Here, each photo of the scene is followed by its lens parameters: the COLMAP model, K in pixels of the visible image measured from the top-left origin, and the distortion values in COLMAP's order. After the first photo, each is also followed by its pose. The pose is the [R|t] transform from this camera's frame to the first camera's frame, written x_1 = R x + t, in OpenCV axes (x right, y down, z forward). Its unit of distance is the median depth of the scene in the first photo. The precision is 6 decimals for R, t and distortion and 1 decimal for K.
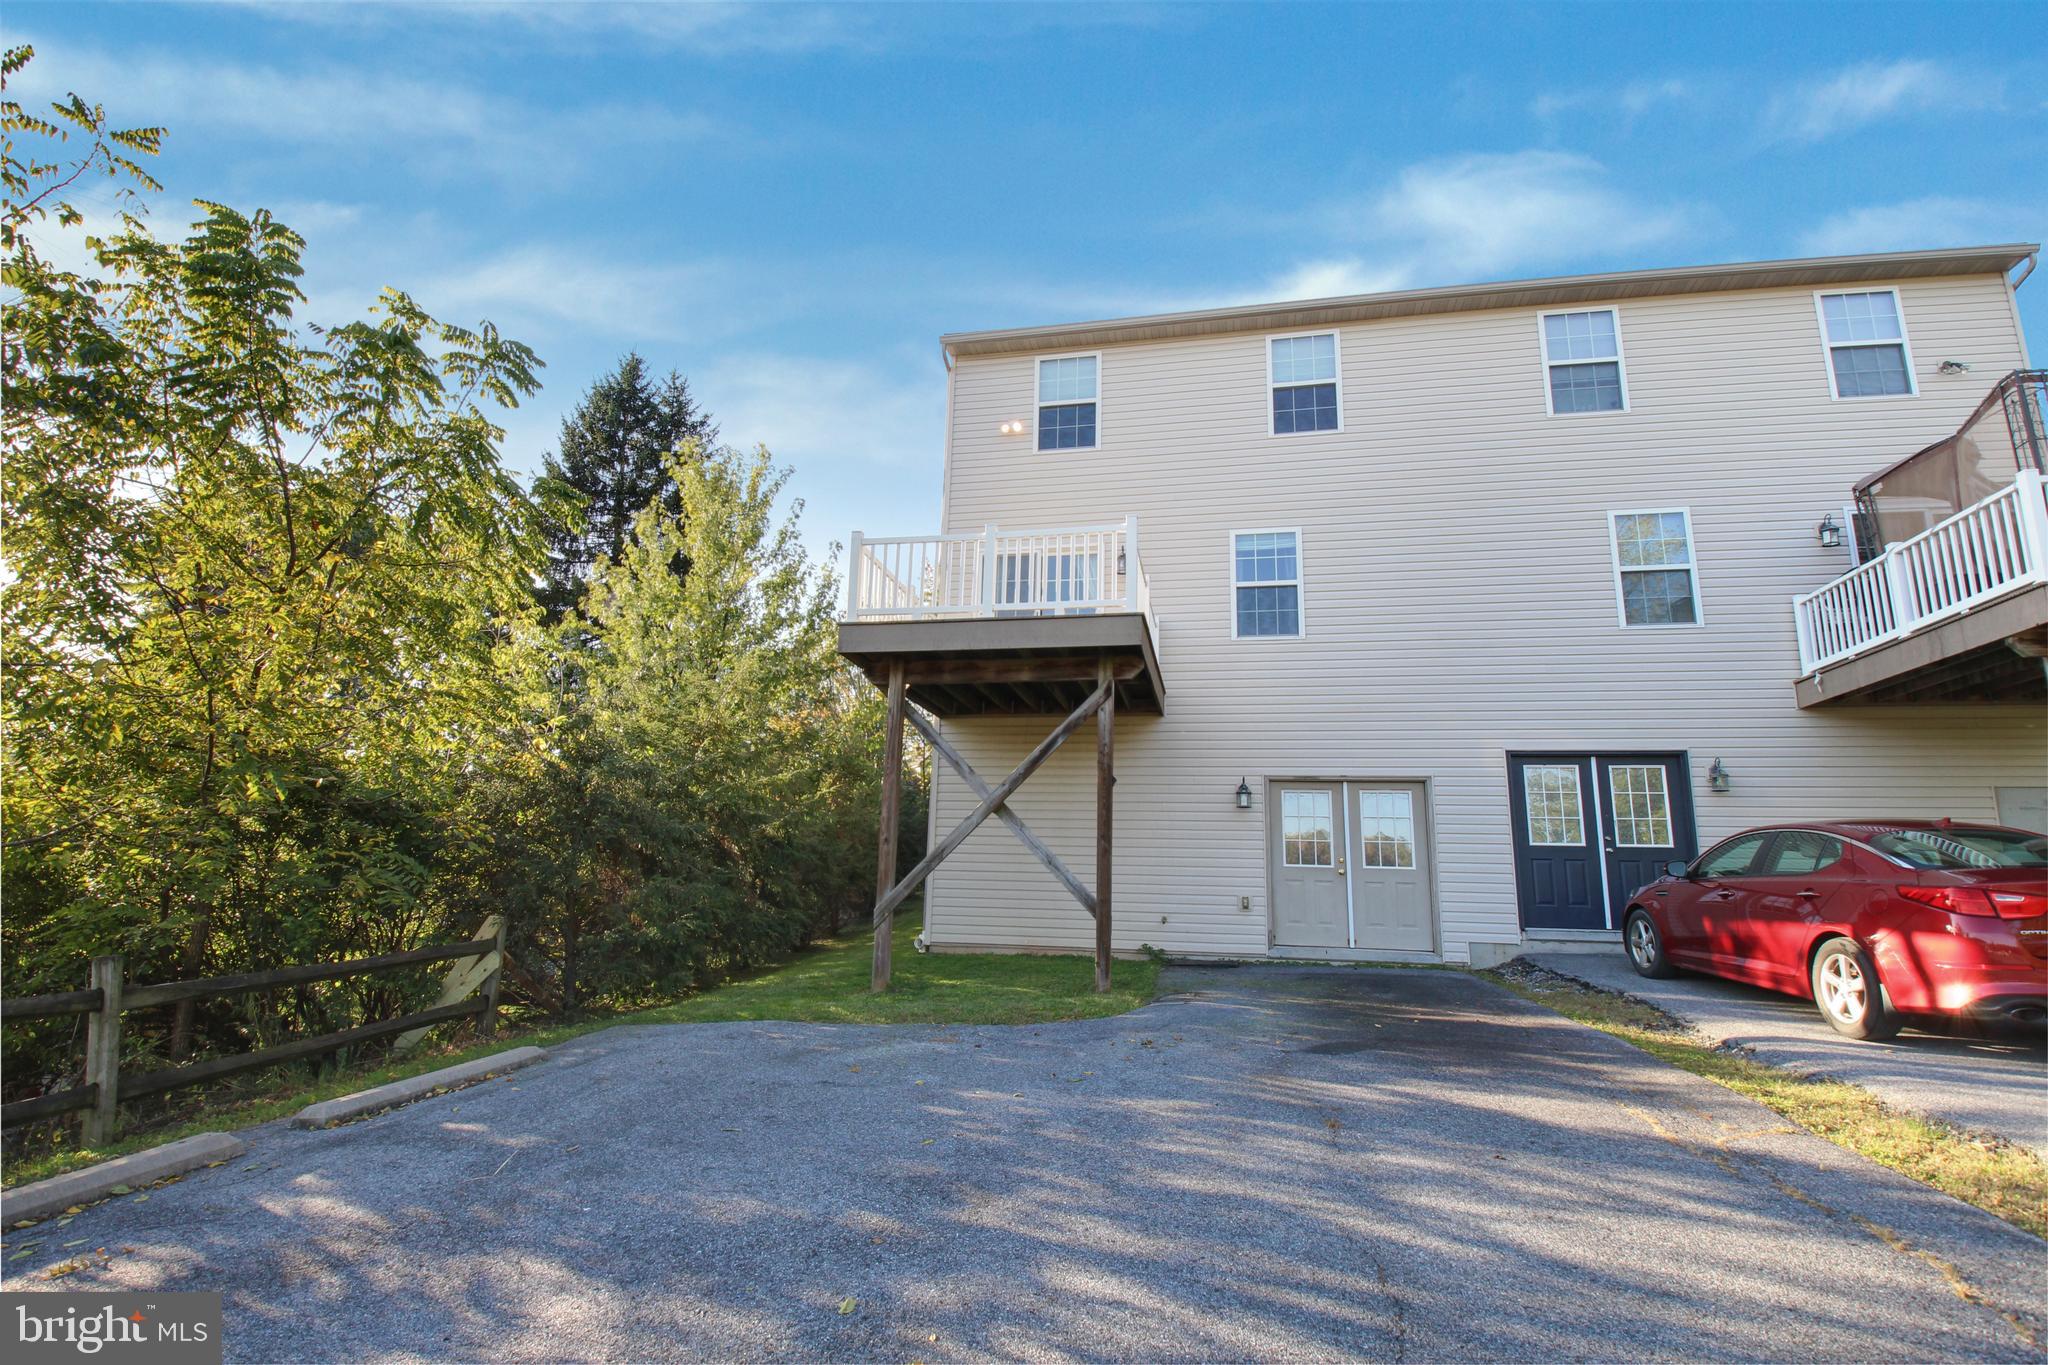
lens RADIAL K [[959.5, 0, 1024.0], [0, 959.5, 682.5], [0, 0, 1]] dist [0.015160, -0.022166]
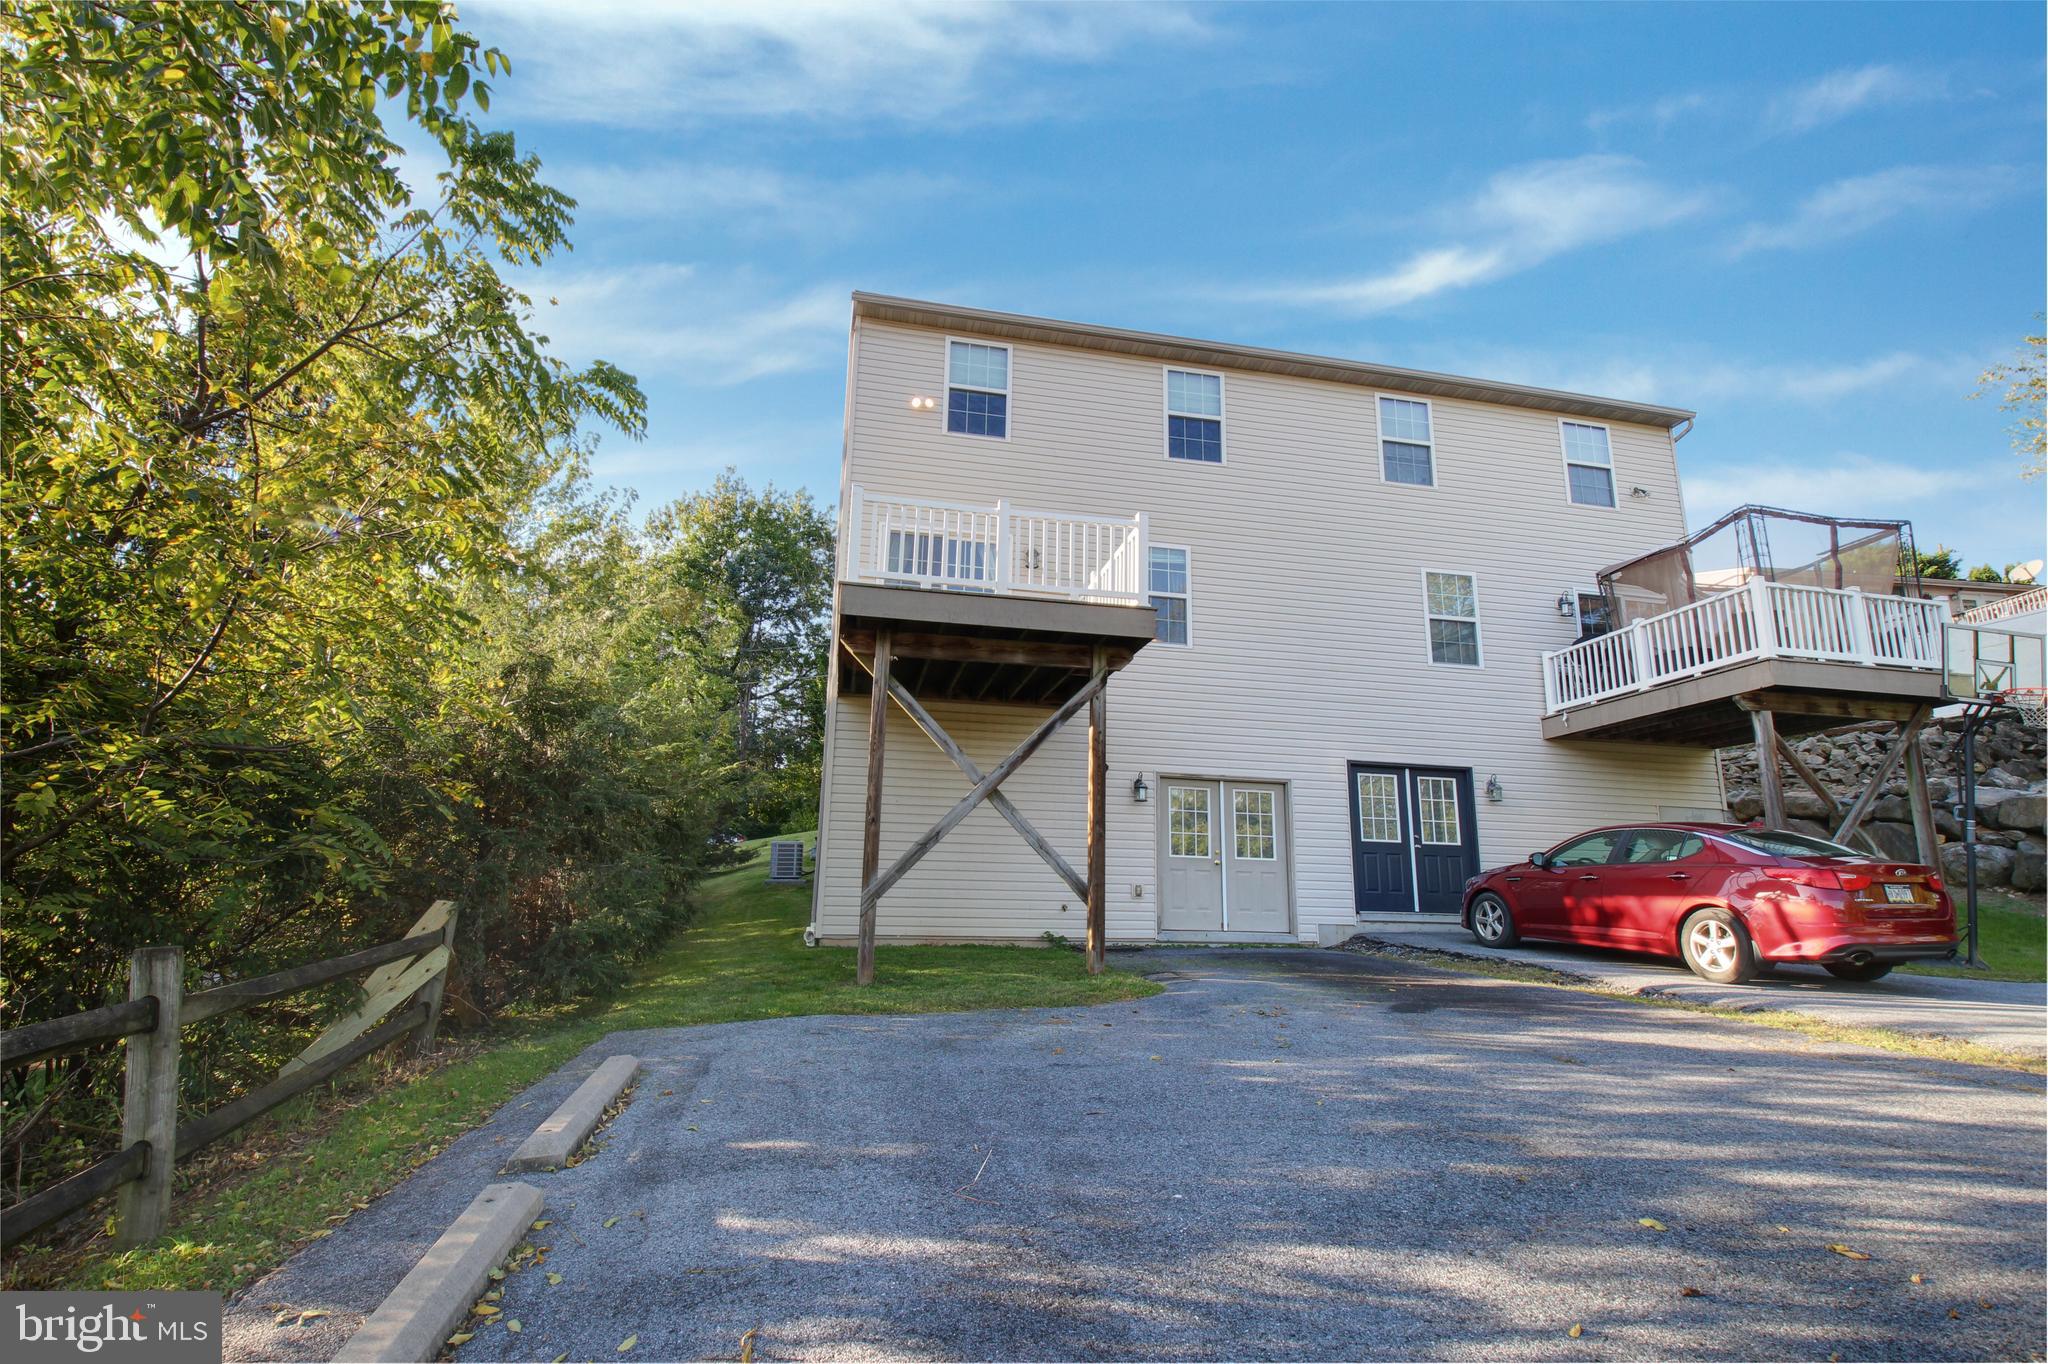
lens RADIAL K [[965.6, 0, 1019.2], [0, 965.6, 679.4], [0, 0, 1]] dist [0.033288, -0.024181]
pose [[0.918362, 0.083632, 0.386803, -0.339693], [-0.080968, 0.996446, -0.023208, 0.033684], [-0.387369, -0.010005, 0.921870, 0.070379]]
